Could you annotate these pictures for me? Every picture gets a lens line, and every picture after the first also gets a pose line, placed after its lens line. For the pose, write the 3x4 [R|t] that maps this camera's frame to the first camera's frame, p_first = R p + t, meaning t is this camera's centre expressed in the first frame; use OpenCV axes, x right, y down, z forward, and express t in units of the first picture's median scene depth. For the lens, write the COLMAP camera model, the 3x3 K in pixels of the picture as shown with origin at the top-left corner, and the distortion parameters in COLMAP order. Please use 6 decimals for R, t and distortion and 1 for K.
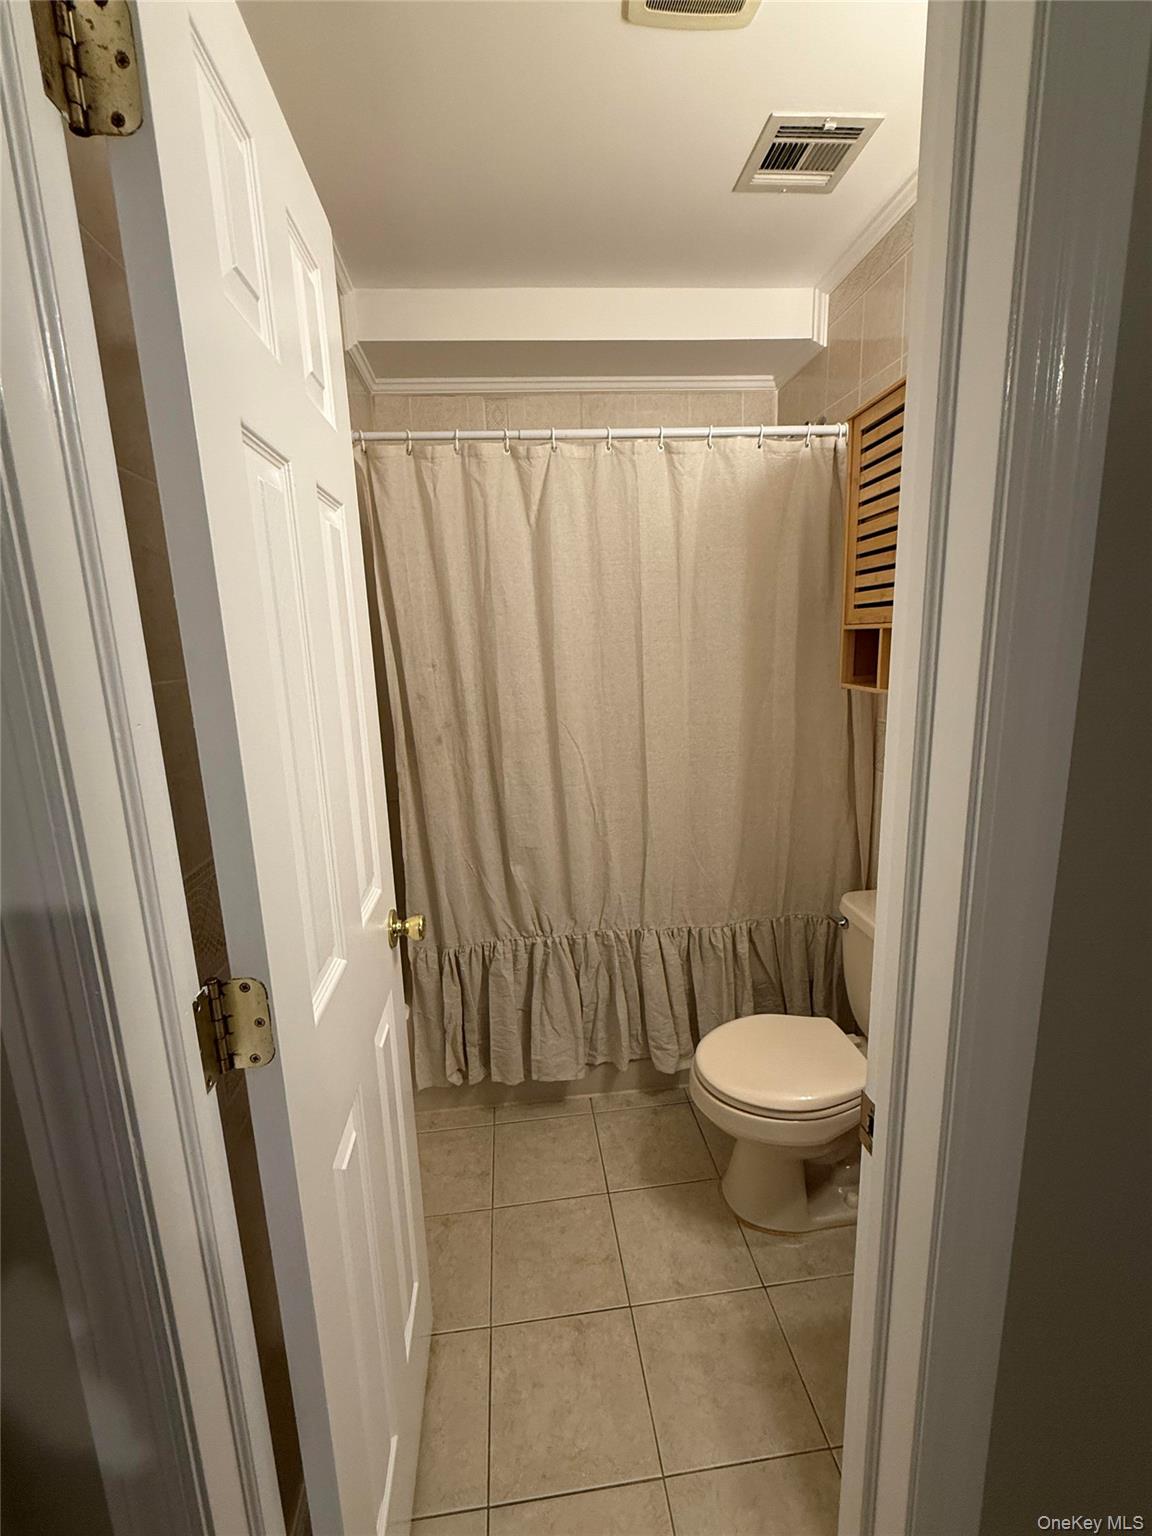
lens RADIAL K [[679.1, 0, 576.0], [0, 679.1, 768.0], [0, 0, 1]] dist [0.001005, 0.000217]
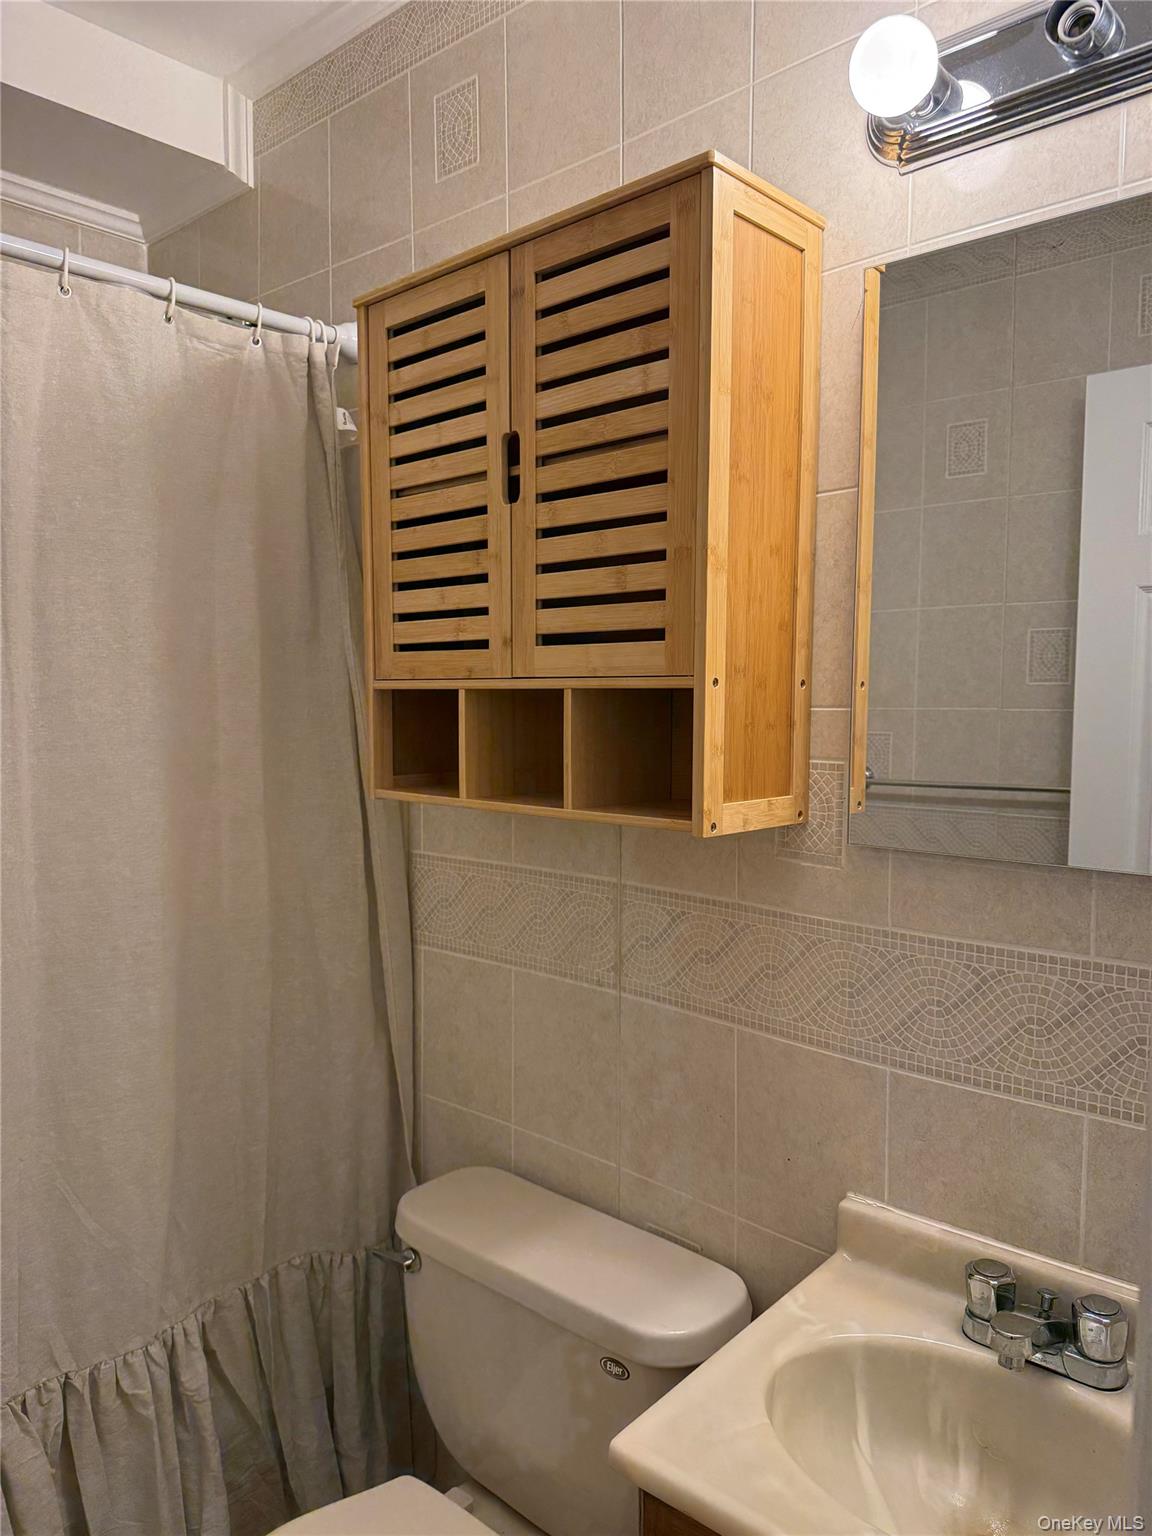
lens RADIAL K [[1084.6, 0, 576.0], [0, 1084.6, 768.0], [0, 0, 1]] dist [0.038226, -0.047004]
pose [[0.739305, -0.014575, 0.673213, -0.049430], [0.100764, 0.990903, -0.089204, -0.045415], [-0.665789, 0.133785, 0.734048, 0.248901]]
